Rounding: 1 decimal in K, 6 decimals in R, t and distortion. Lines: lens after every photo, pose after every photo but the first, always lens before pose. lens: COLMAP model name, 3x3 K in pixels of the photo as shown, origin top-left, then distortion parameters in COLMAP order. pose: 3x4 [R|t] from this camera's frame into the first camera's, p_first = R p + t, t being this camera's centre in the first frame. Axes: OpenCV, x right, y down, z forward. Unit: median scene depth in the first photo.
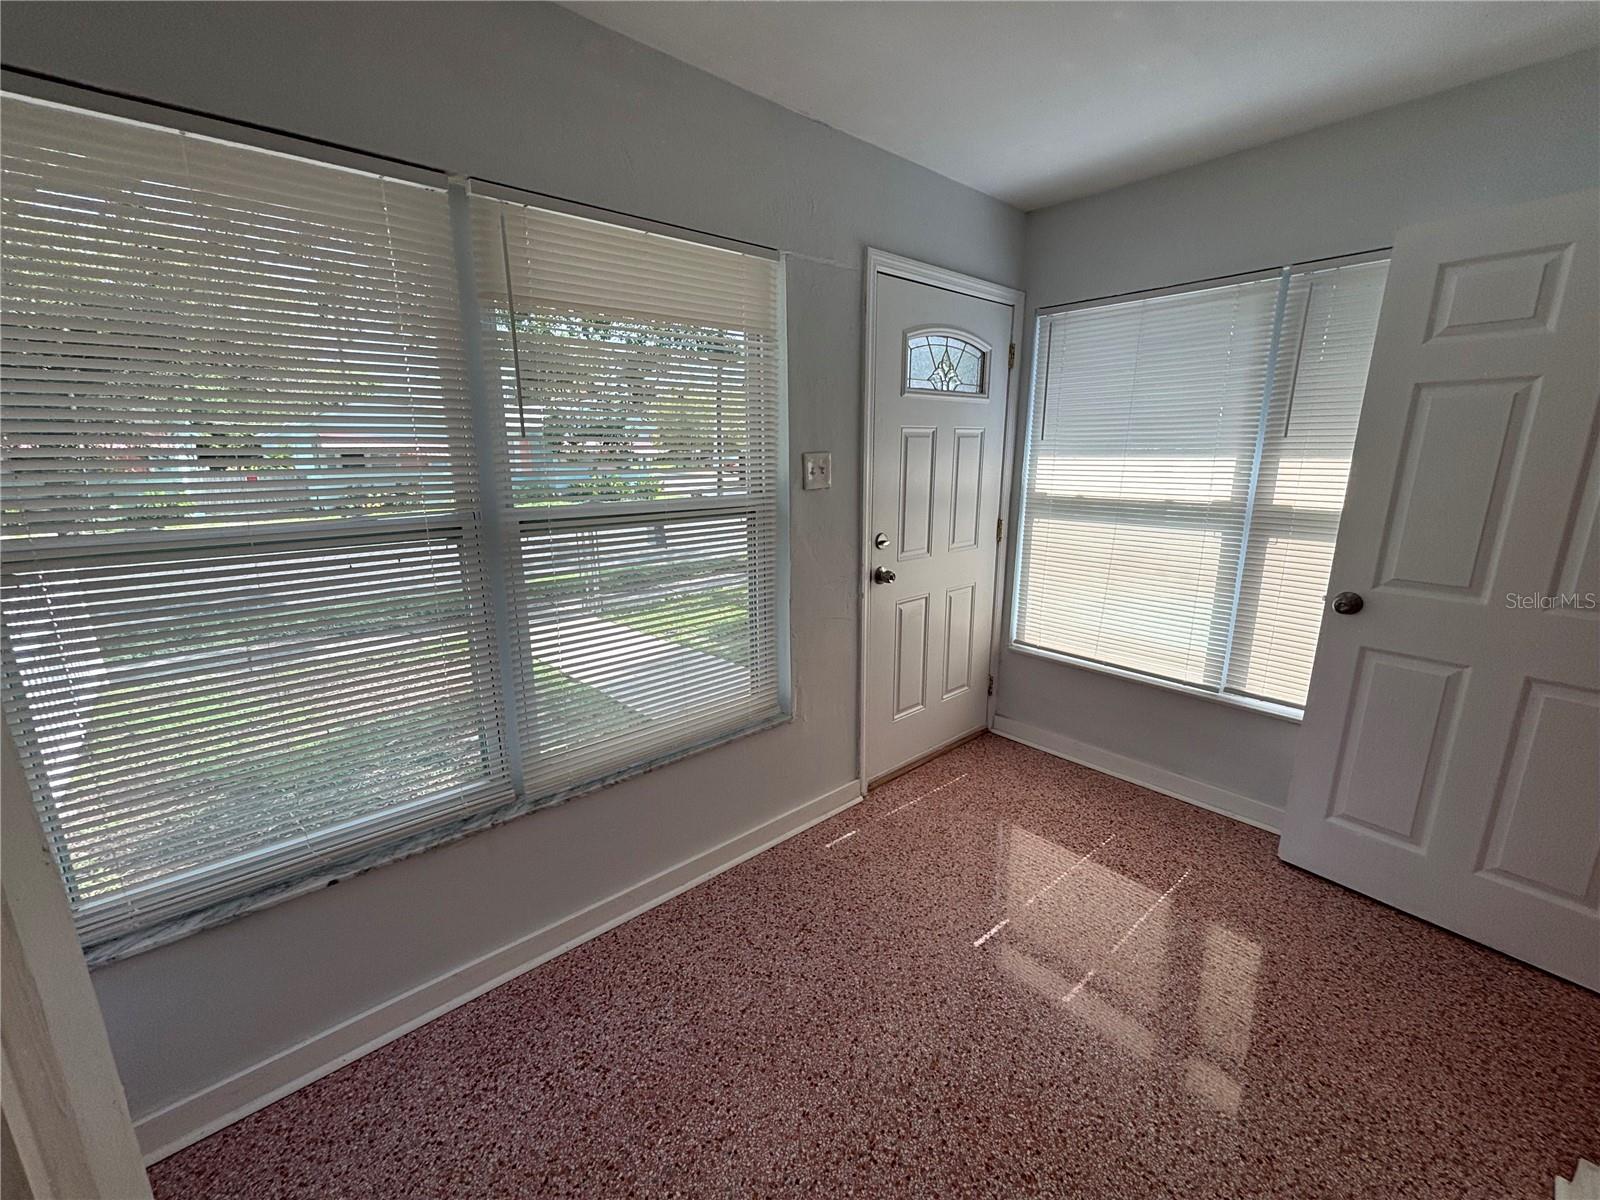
lens RADIAL K [[649.5, 0, 799.7], [0, 649.5, 599.1], [0, 0, 1]] dist [-0.002039, -0.000280]
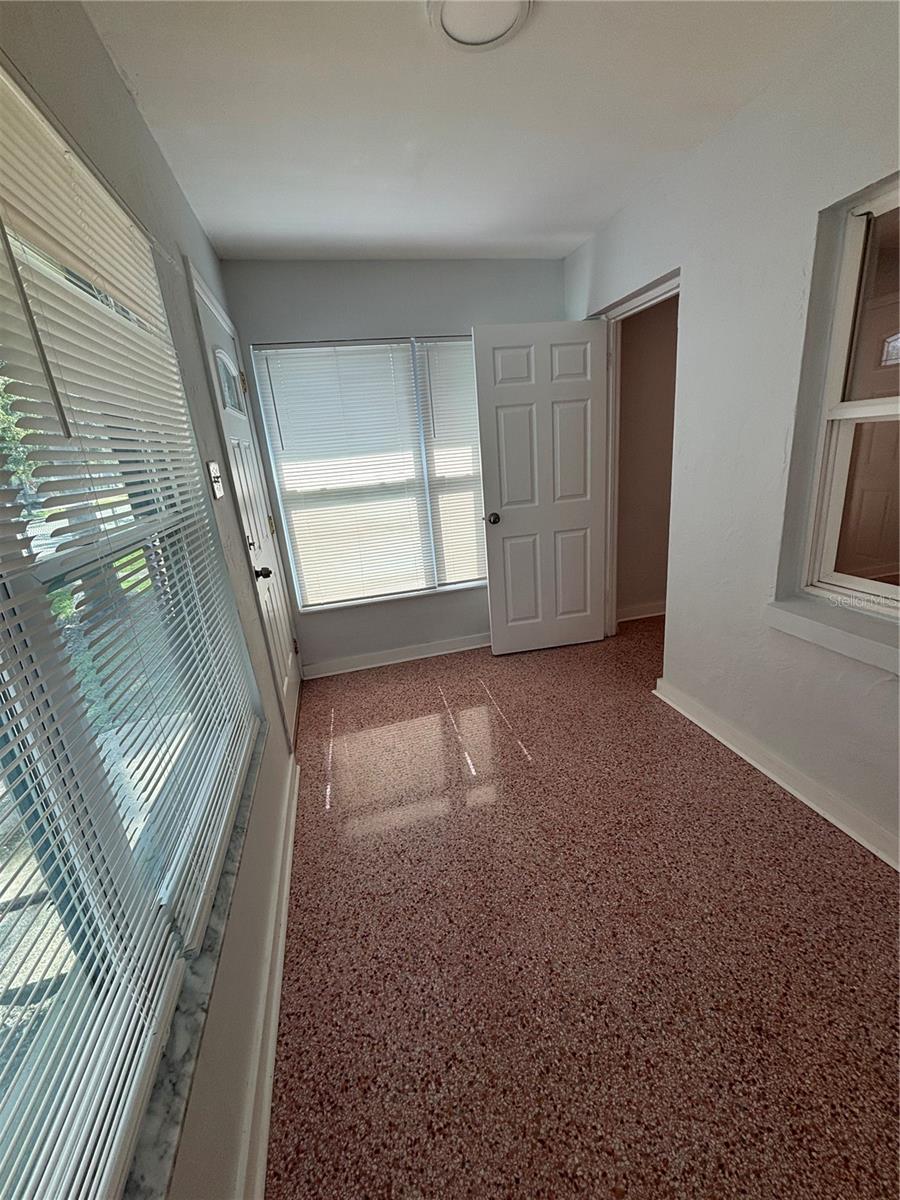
lens RADIAL K [[487.2, 0, 450.2], [0, 487.2, 601.5], [0, 0, 1]] dist [-0.002039, -0.000280]
pose [[0.448410, -0.301112, 0.841582, -0.489819], [0.280630, 0.941366, 0.187289, -0.061532], [-0.848631, 0.152191, 0.506619, 0.342777]]
